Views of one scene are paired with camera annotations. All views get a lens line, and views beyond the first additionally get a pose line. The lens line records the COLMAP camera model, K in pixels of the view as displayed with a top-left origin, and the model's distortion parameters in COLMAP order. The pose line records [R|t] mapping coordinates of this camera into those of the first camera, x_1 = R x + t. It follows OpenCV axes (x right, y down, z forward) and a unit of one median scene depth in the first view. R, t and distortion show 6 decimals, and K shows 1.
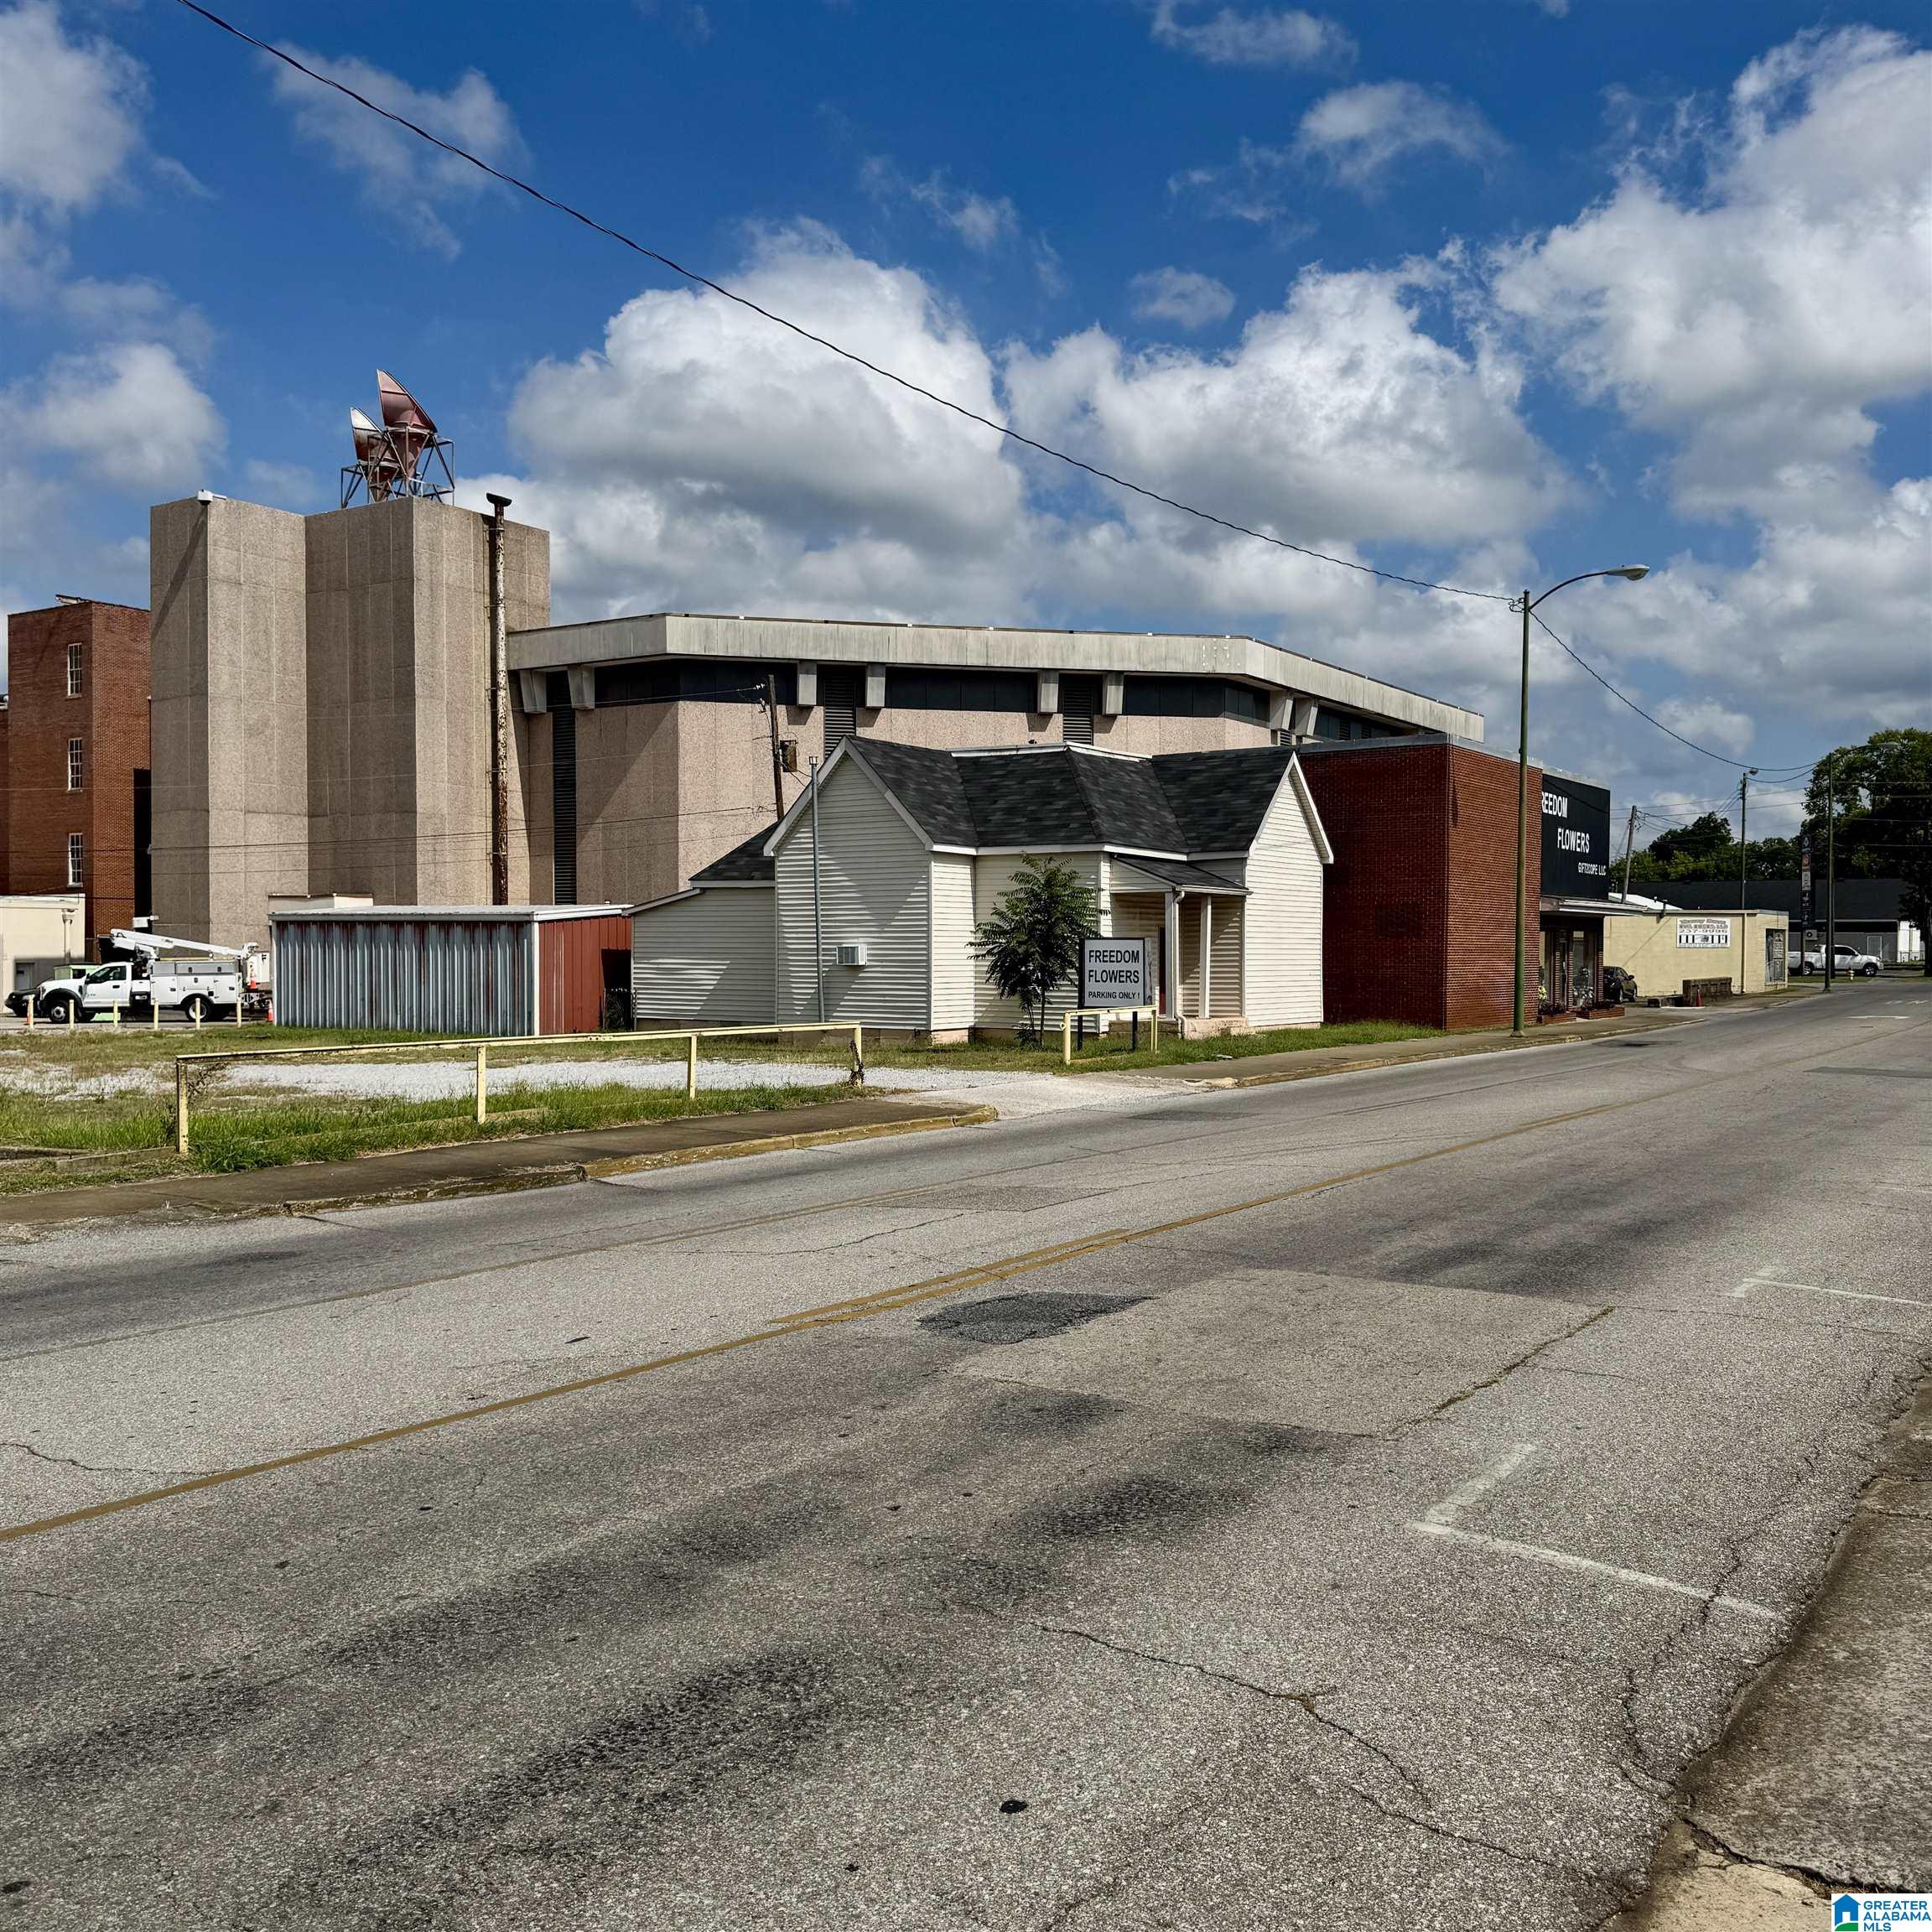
lens RADIAL K [[1790.5, 0, 964.2], [0, 1790.5, 968.6], [0, 0, 1]] dist [0.059500, 0.000000]
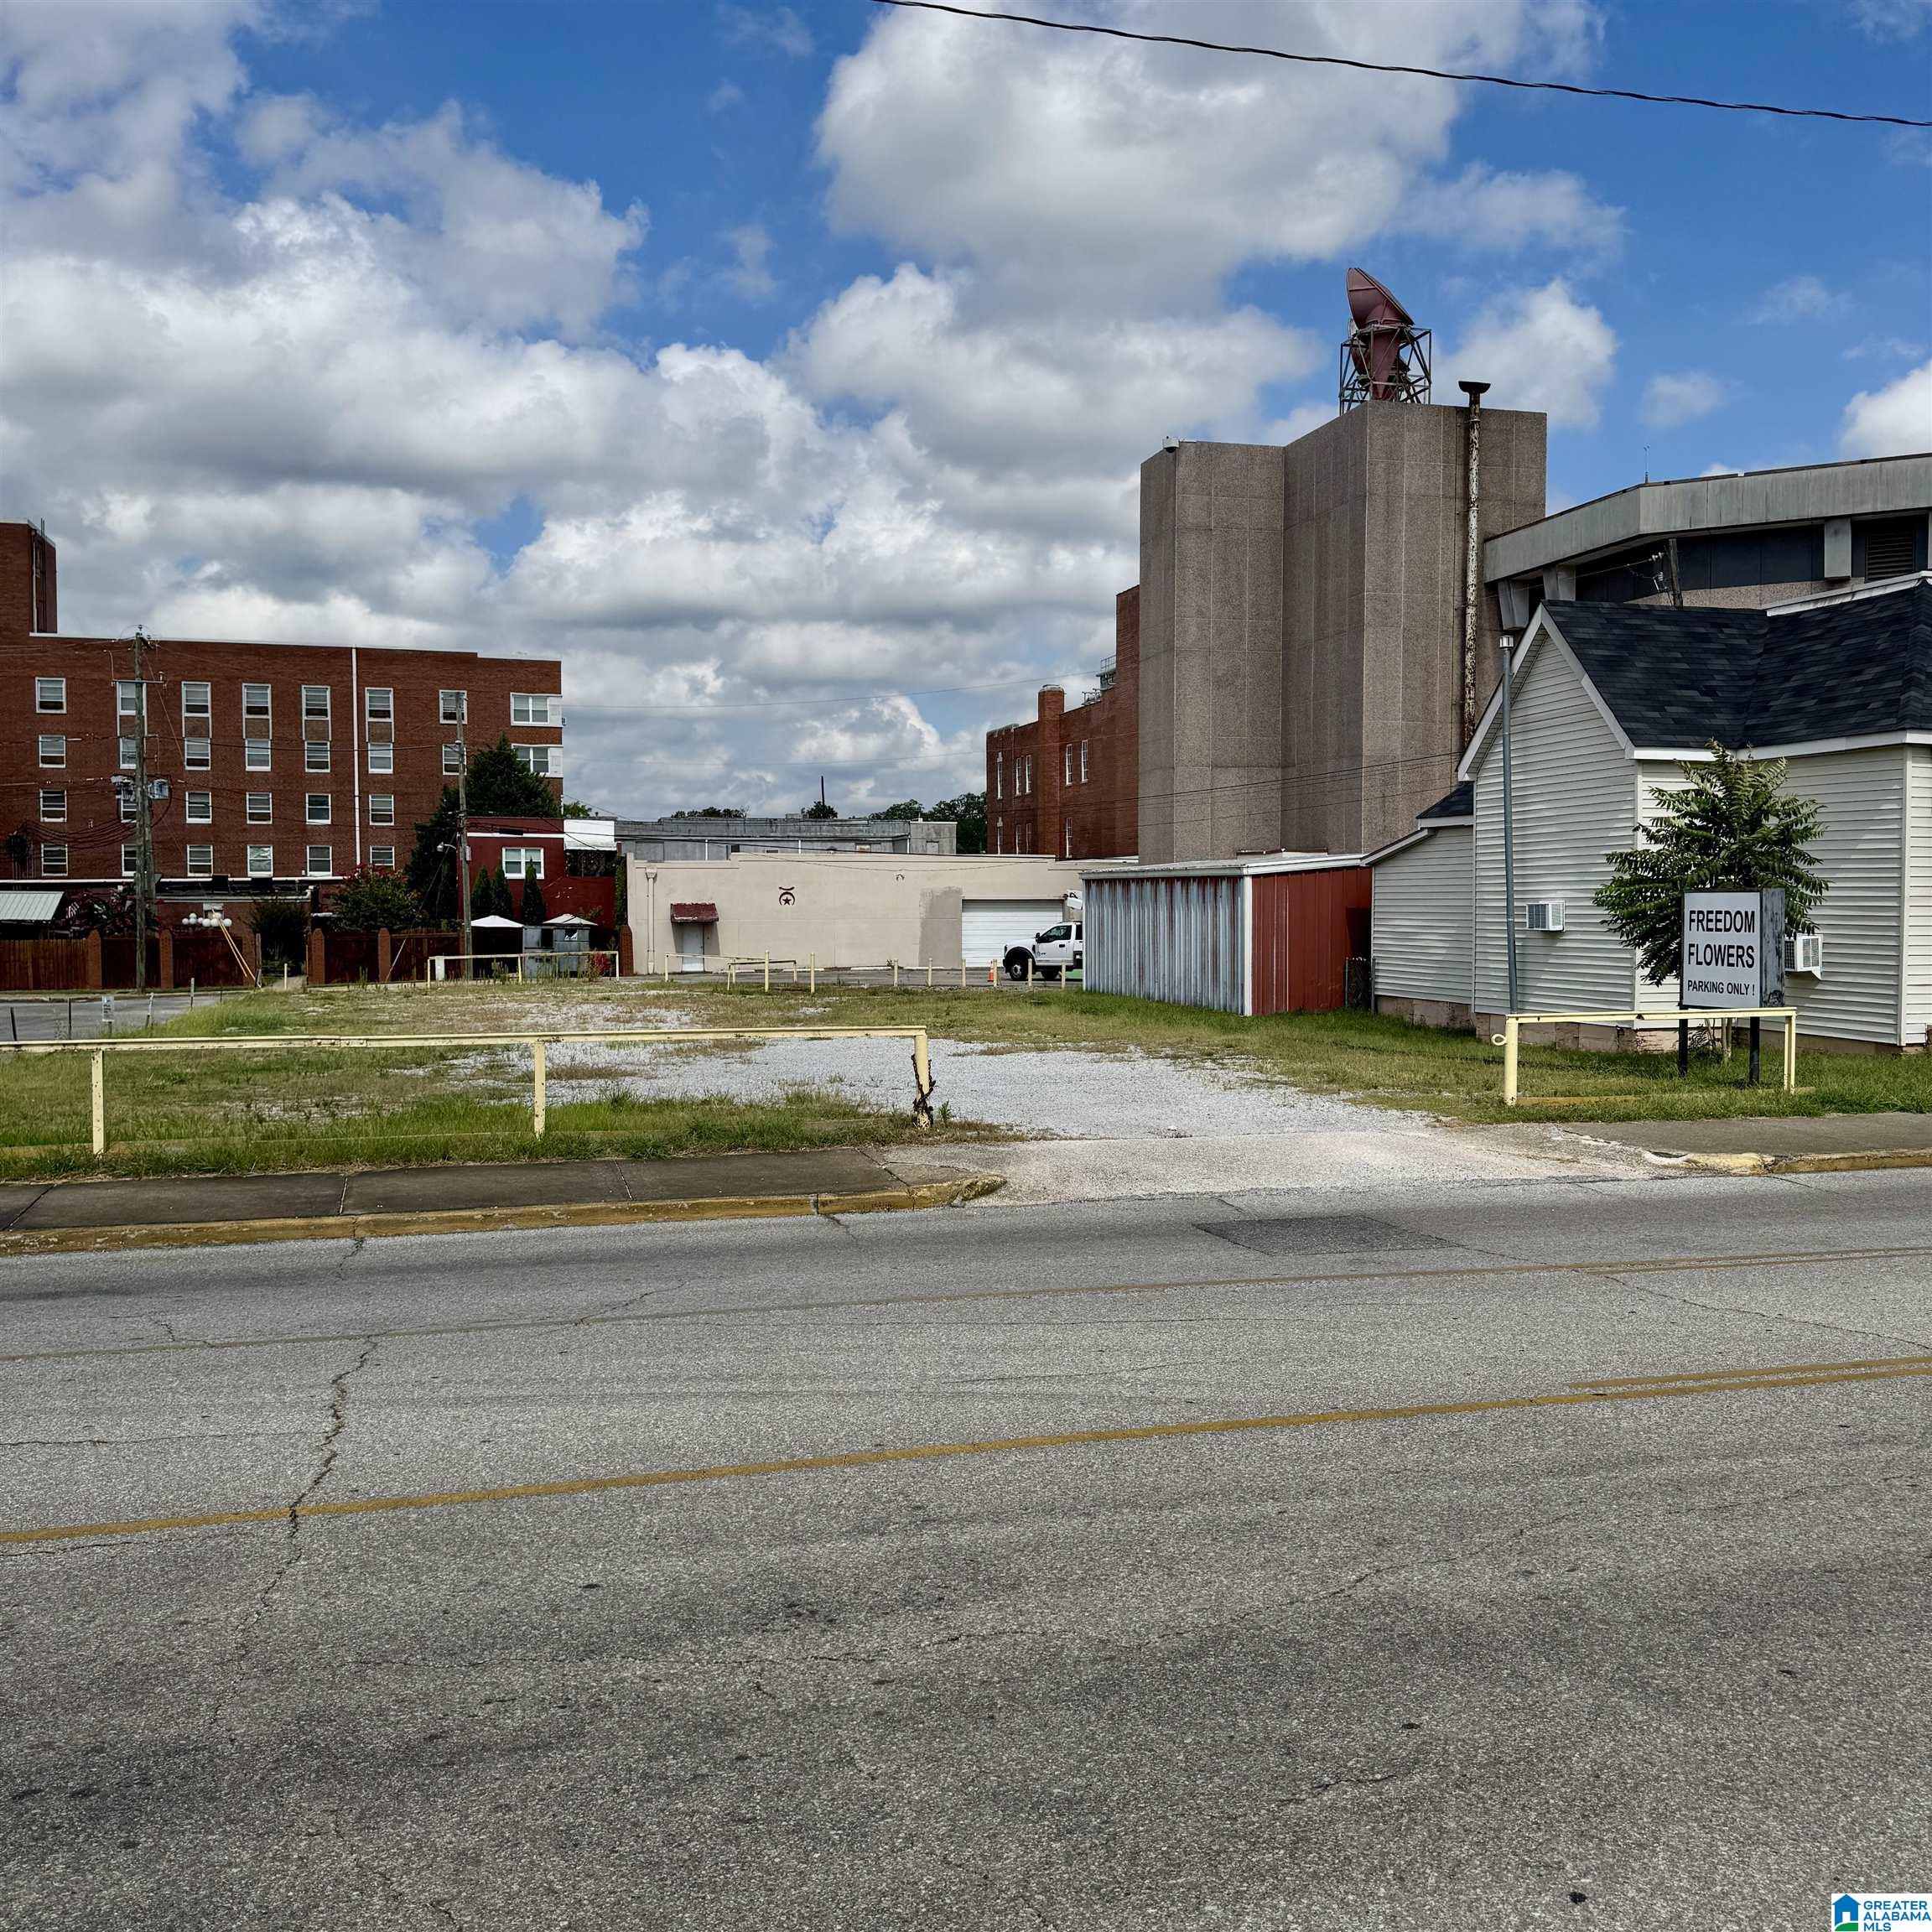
lens RADIAL K [[1790.5, 0, 971.7], [0, 1790.5, 968.4], [0, 0, 1]] dist [0.059500, 0.000000]
pose [[0.758811, 0.018961, -0.651035, 0.148135], [-0.002803, 0.999662, 0.025847, -0.003094], [0.651305, -0.017788, 0.758608, 0.207172]]
